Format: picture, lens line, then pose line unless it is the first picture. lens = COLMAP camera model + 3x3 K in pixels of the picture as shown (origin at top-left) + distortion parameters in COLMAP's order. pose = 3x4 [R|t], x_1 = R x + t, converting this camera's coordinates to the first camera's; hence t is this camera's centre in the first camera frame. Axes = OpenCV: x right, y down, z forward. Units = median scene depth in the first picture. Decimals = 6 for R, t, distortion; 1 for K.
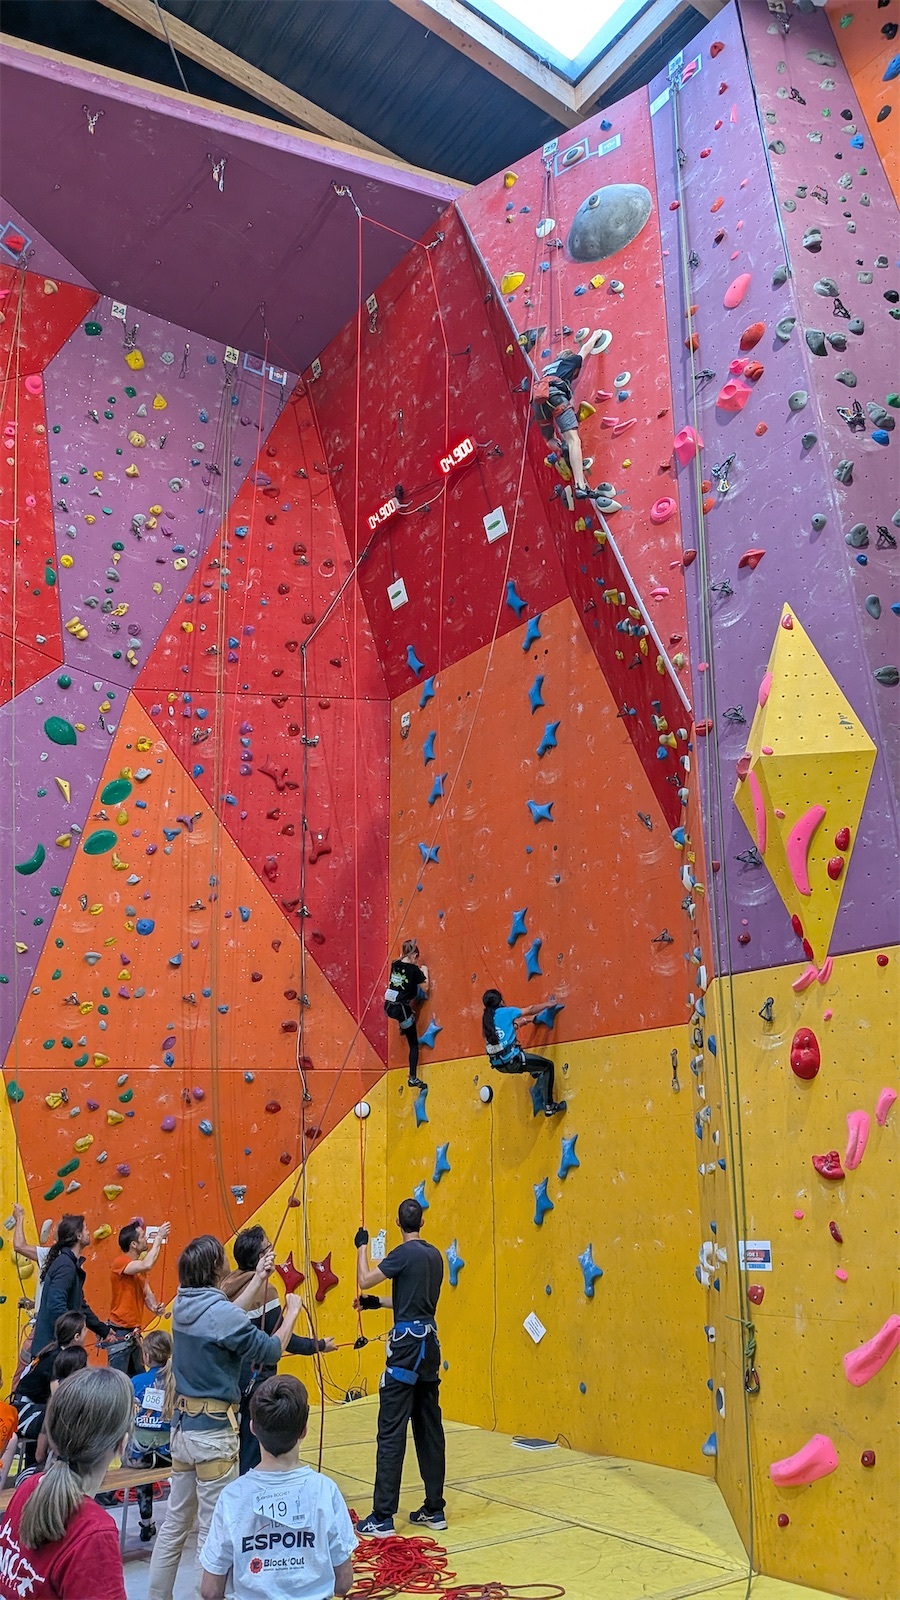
lens RADIAL K [[1132.7, 0, 416.5], [0, 1132.7, 791.5], [0, 0, 1]] dist [0.098335, -0.177156]
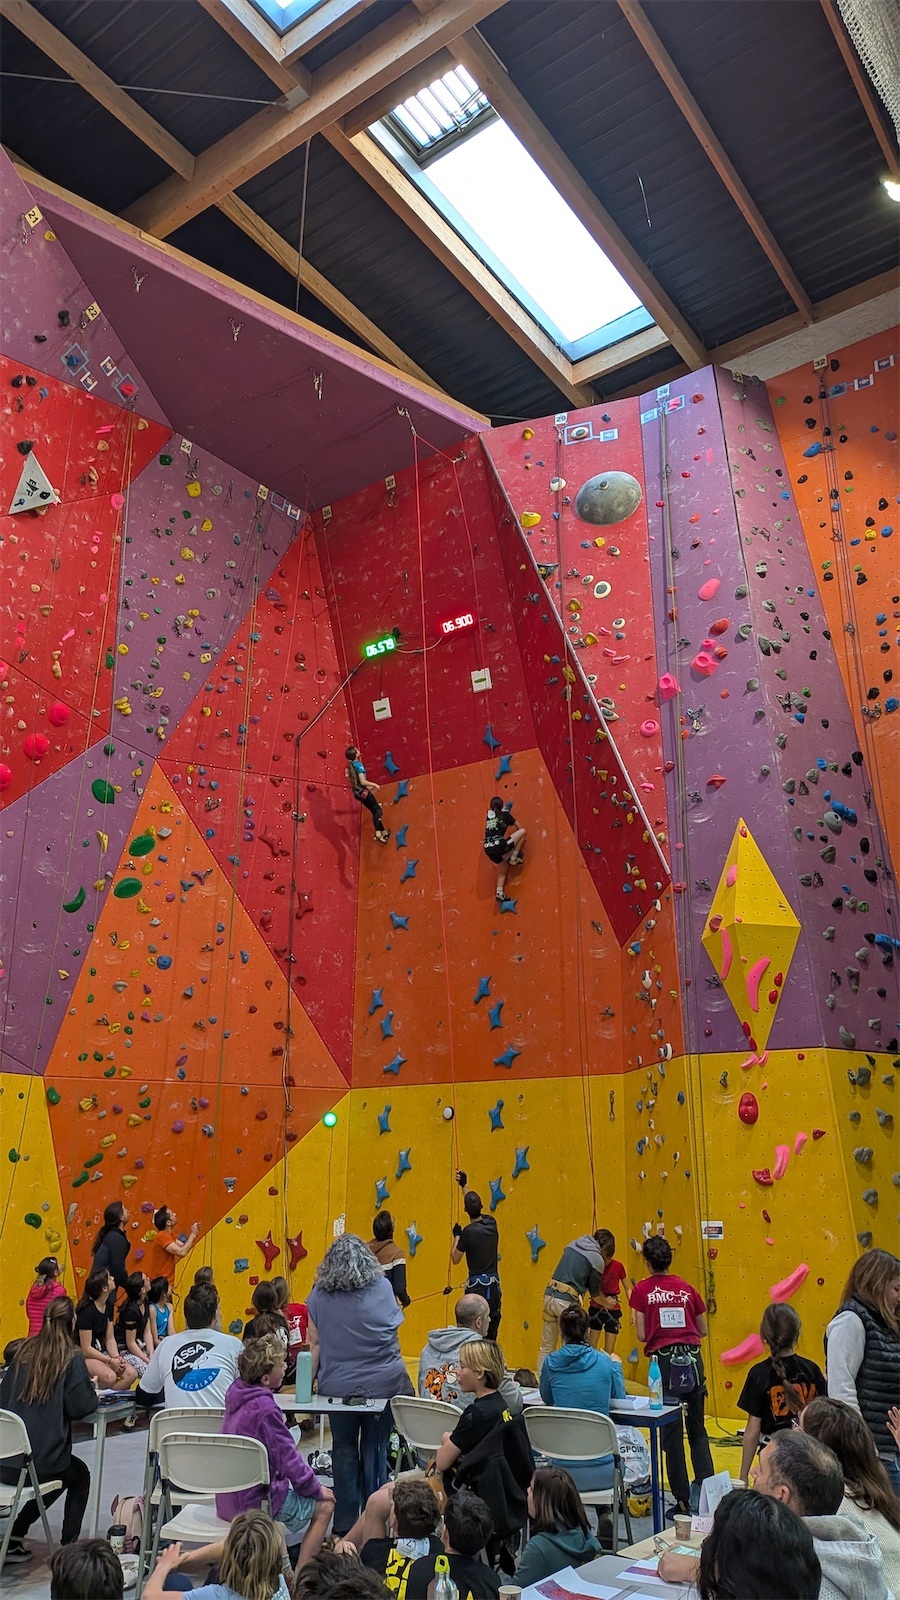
lens RADIAL K [[1109.0, 0, 449.2], [0, 1109.0, 785.2], [0, 0, 1]] dist [0.111138, -0.203164]
pose [[0.953438, 0.115209, 0.278716, -0.326468], [-0.114598, 0.993239, -0.018544, -0.087994], [-0.278968, -0.014260, 0.960194, -0.243973]]
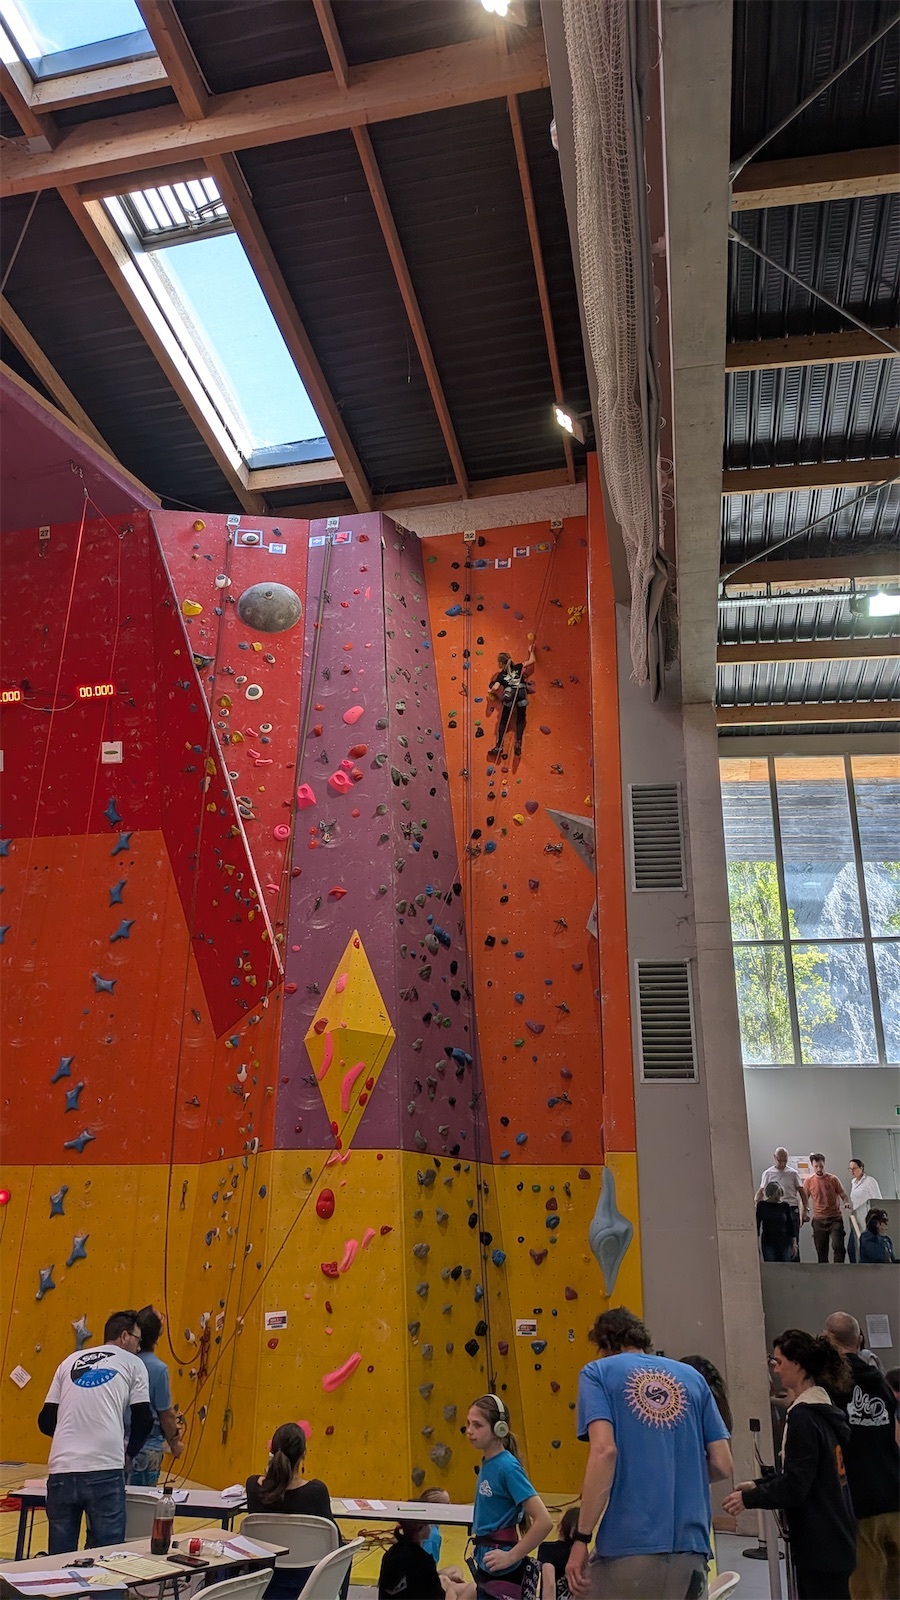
lens RADIAL K [[1112.7, 0, 431.3], [0, 1112.7, 810.7], [0, 0, 1]] dist [0.115788, -0.193380]
pose [[0.756234, 0.274210, 0.594070, -0.417413], [-0.245026, 0.960562, -0.131465, -0.094224], [-0.606690, -0.046144, 0.793598, -0.258188]]
